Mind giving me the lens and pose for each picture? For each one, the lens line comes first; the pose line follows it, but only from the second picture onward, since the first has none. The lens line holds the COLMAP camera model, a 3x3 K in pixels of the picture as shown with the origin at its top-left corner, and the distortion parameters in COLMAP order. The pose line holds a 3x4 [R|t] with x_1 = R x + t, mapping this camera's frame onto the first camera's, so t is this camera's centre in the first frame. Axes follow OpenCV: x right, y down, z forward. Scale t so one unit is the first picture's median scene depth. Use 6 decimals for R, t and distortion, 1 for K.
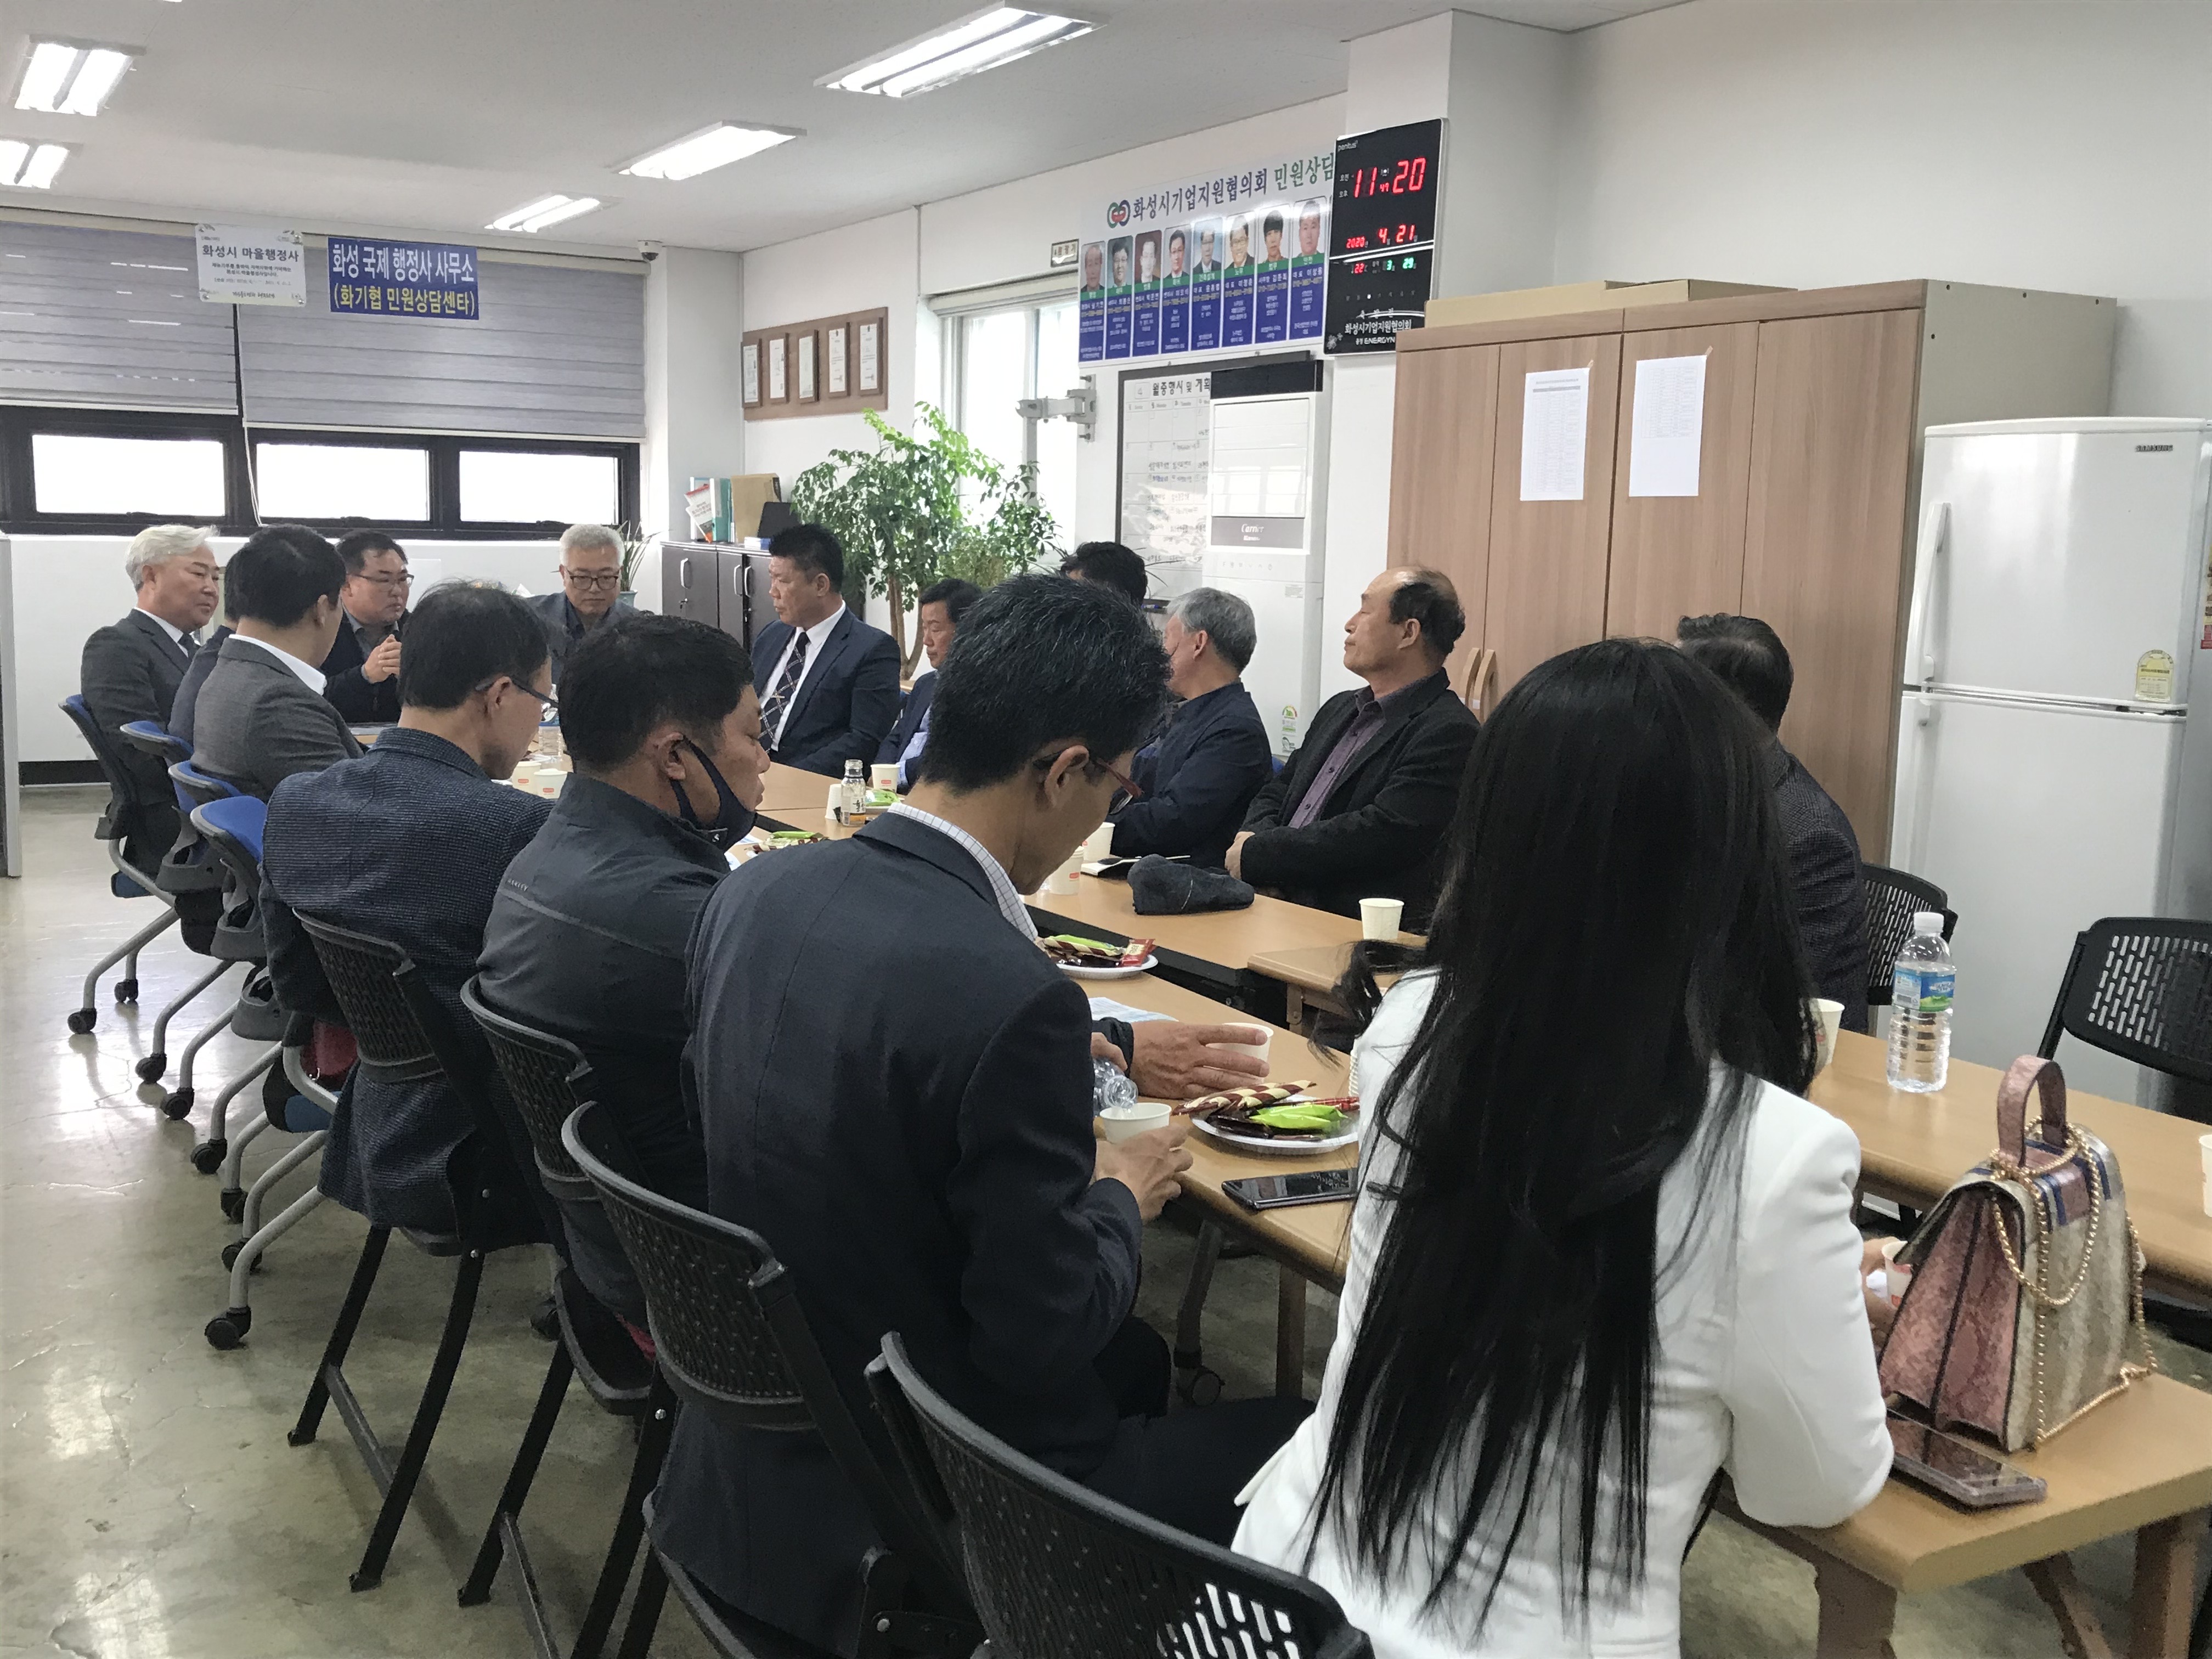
lens RADIAL K [[2161.0, 0, 1100.4], [0, 2161.0, 839.3], [0, 0, 1]] dist [0.054067, 0.000000]
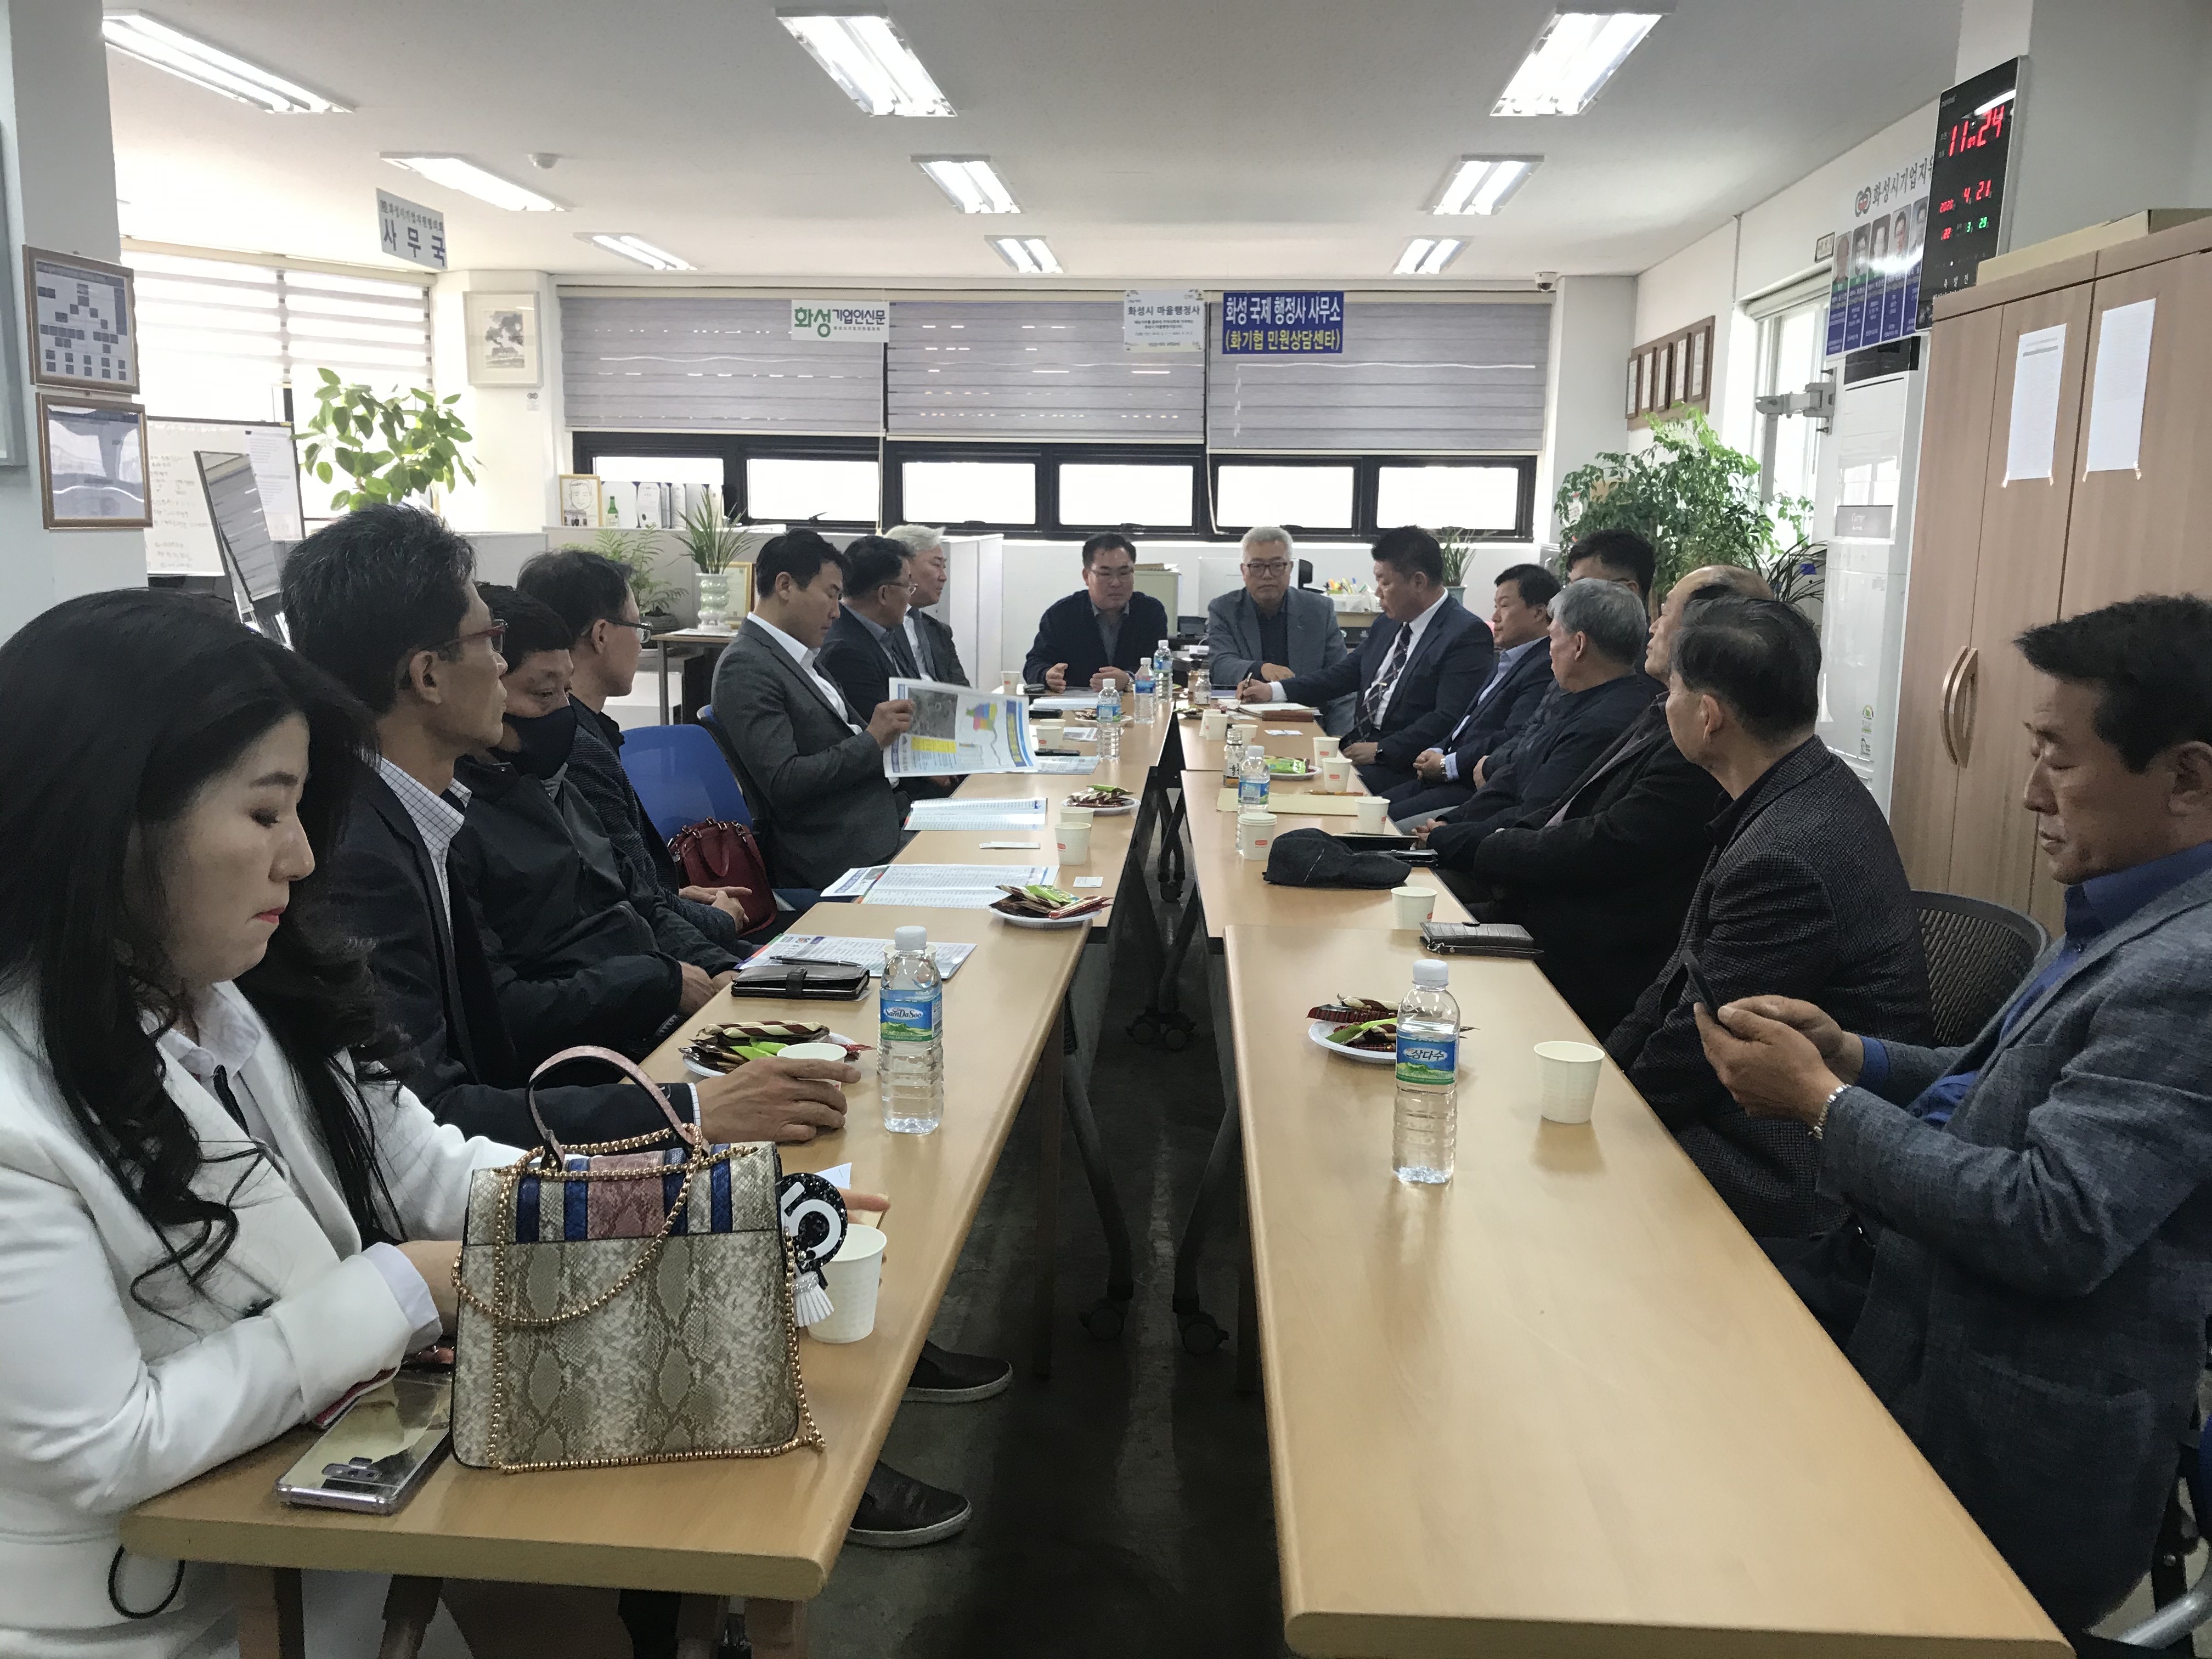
lens RADIAL K [[1861.9, 0, 1121.2], [0, 1861.9, 817.9], [0, 0, 1]] dist [0.041594, -0.038306]
pose [[0.849120, 0.073228, -0.523099, 0.159310], [-0.069363, 0.997226, 0.027007, -0.009184], [0.523626, 0.013352, 0.851844, 0.091901]]
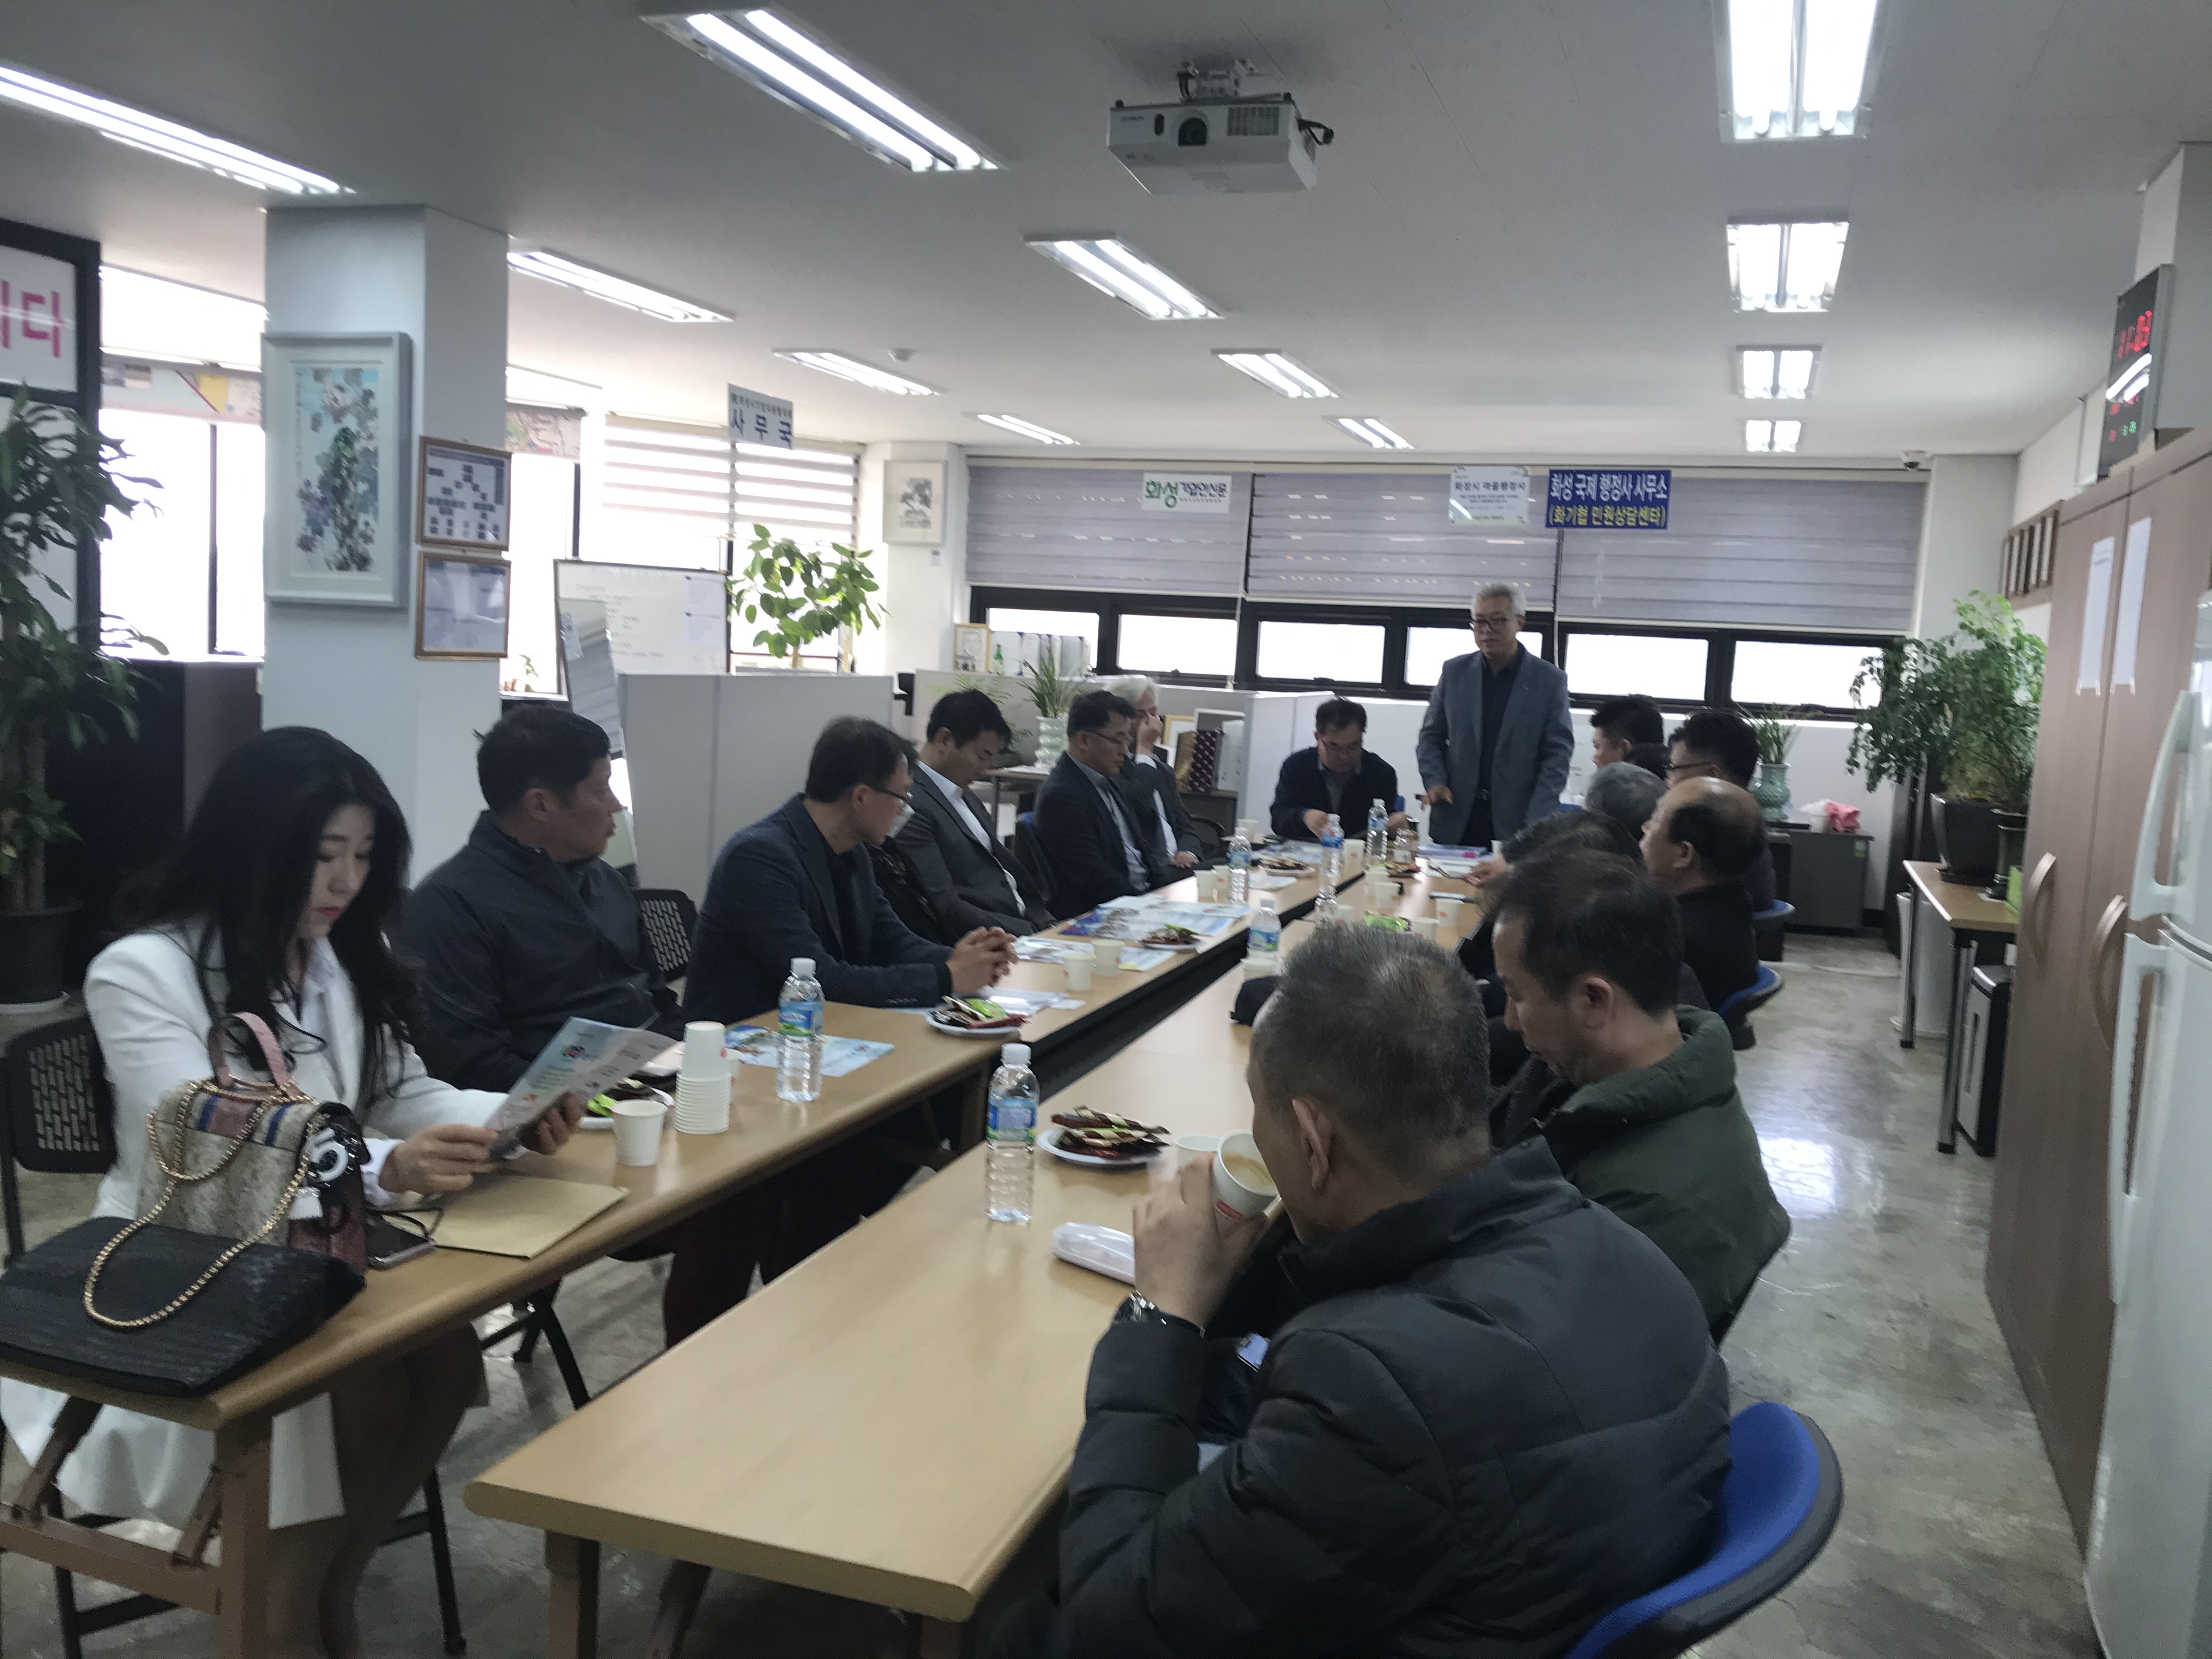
lens RADIAL K [[1861.9, 0, 1112.0], [0, 1861.9, 818.5], [0, 0, 1]] dist [0.041594, -0.038306]
pose [[0.684964, 0.077850, -0.724406, 0.259672], [-0.140141, 0.989786, -0.026141, -0.015940], [0.714972, 0.119424, 0.688878, 0.111158]]
